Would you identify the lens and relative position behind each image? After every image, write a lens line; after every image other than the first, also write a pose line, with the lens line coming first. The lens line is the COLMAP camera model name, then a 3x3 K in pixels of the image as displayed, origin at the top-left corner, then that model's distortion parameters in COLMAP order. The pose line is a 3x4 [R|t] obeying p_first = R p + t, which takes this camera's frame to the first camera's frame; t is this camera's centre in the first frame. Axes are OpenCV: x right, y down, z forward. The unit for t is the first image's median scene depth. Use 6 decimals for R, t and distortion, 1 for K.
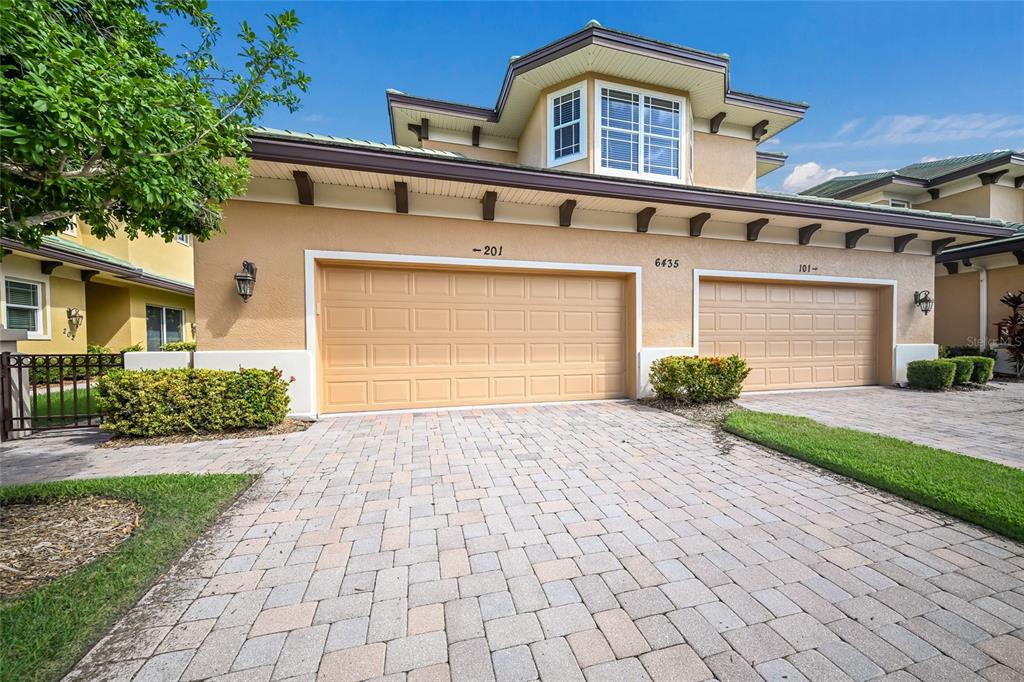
lens RADIAL K [[358.3, 0, 515.3], [0, 358.3, 345.5], [0, 0, 1]] dist [0.000456, -0.000106]
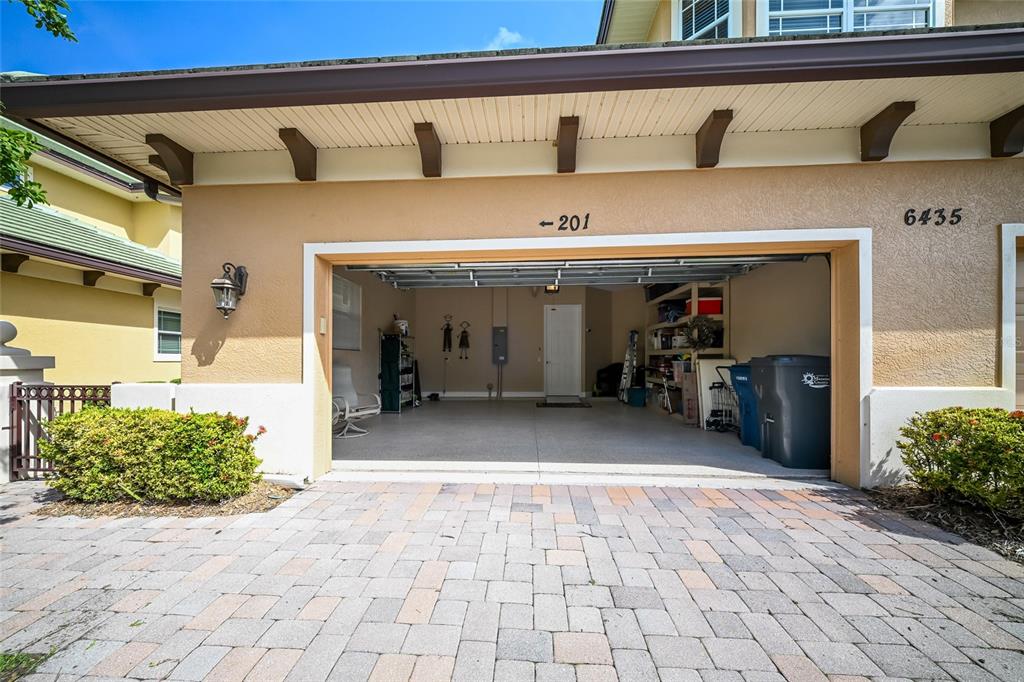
lens RADIAL K [[348.5, 0, 512.1], [0, 348.5, 364.4], [0, 0, 1]] dist [0.002012, -0.000050]
pose [[0.948505, 0.007492, -0.316672, 0.029144], [-0.005520, 0.999959, 0.007125, -0.030541], [0.316713, -0.005010, 0.948508, 0.435134]]
